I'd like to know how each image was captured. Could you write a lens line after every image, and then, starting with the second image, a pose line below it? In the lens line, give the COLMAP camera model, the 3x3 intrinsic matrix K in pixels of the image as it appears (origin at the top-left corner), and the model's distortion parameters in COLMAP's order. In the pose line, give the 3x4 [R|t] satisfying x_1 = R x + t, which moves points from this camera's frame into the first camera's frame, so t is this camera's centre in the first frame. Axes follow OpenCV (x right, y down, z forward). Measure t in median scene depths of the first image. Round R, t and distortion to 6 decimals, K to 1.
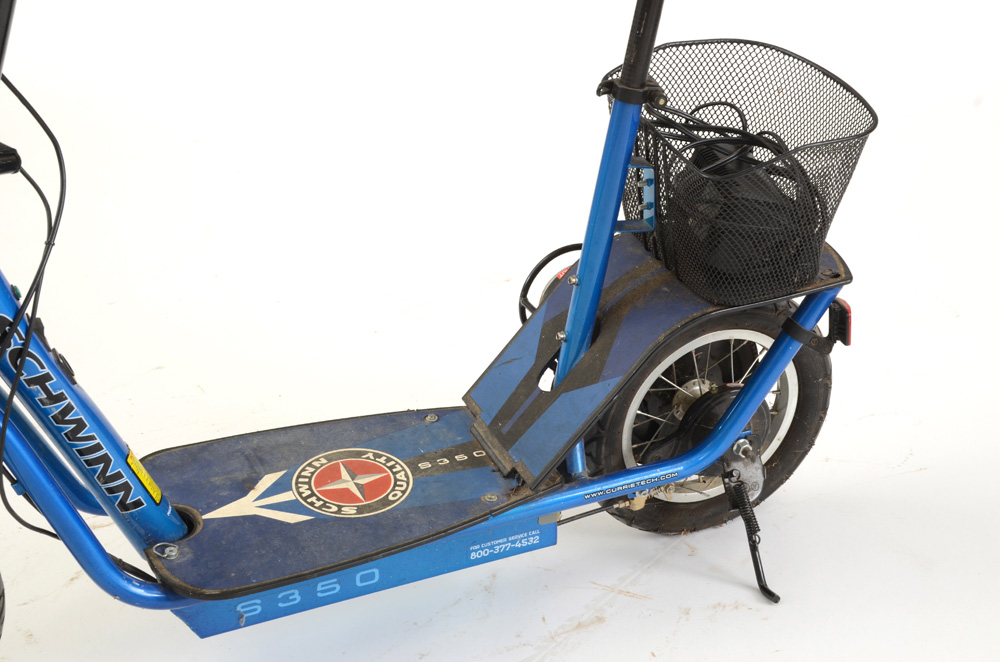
lens RADIAL K [[1775.7, 0, 500.0], [0, 1775.7, 331.0], [0, 0, 1]] dist [0.284658, 0.011081]
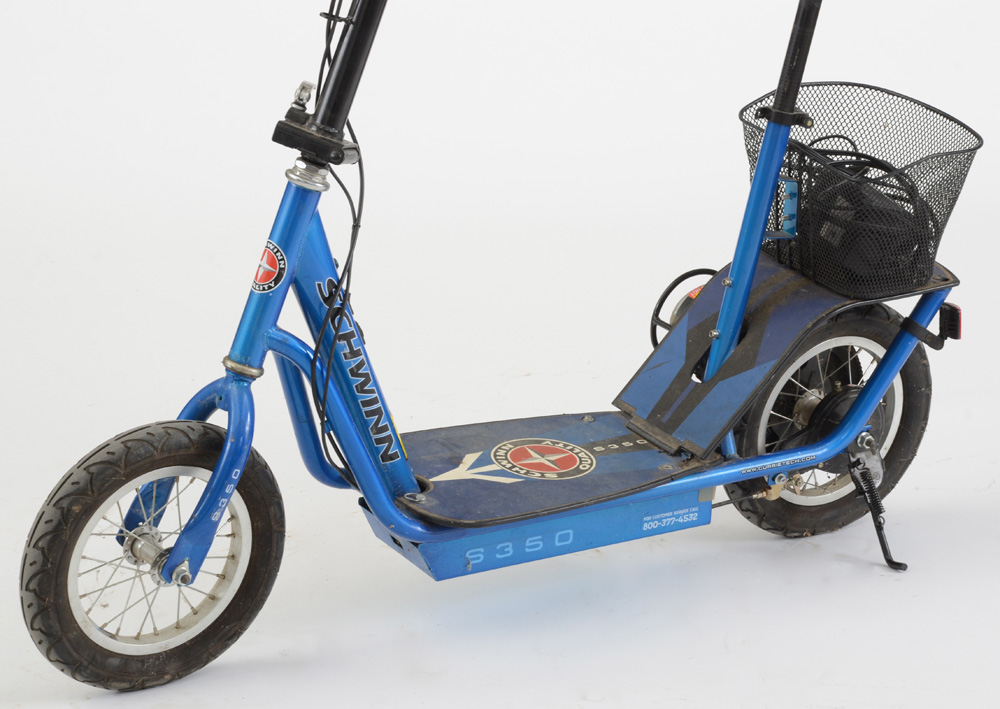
lens RADIAL K [[3706.9, 0, 533.1], [0, 3706.9, 360.4], [0, 0, 1]] dist [0.866104, 4.140736]
pose [[0.983286, -0.007541, 0.181909, -0.507404], [0.033626, 0.989475, -0.140743, 0.347431], [-0.178933, 0.144507, 0.973191, -1.279403]]
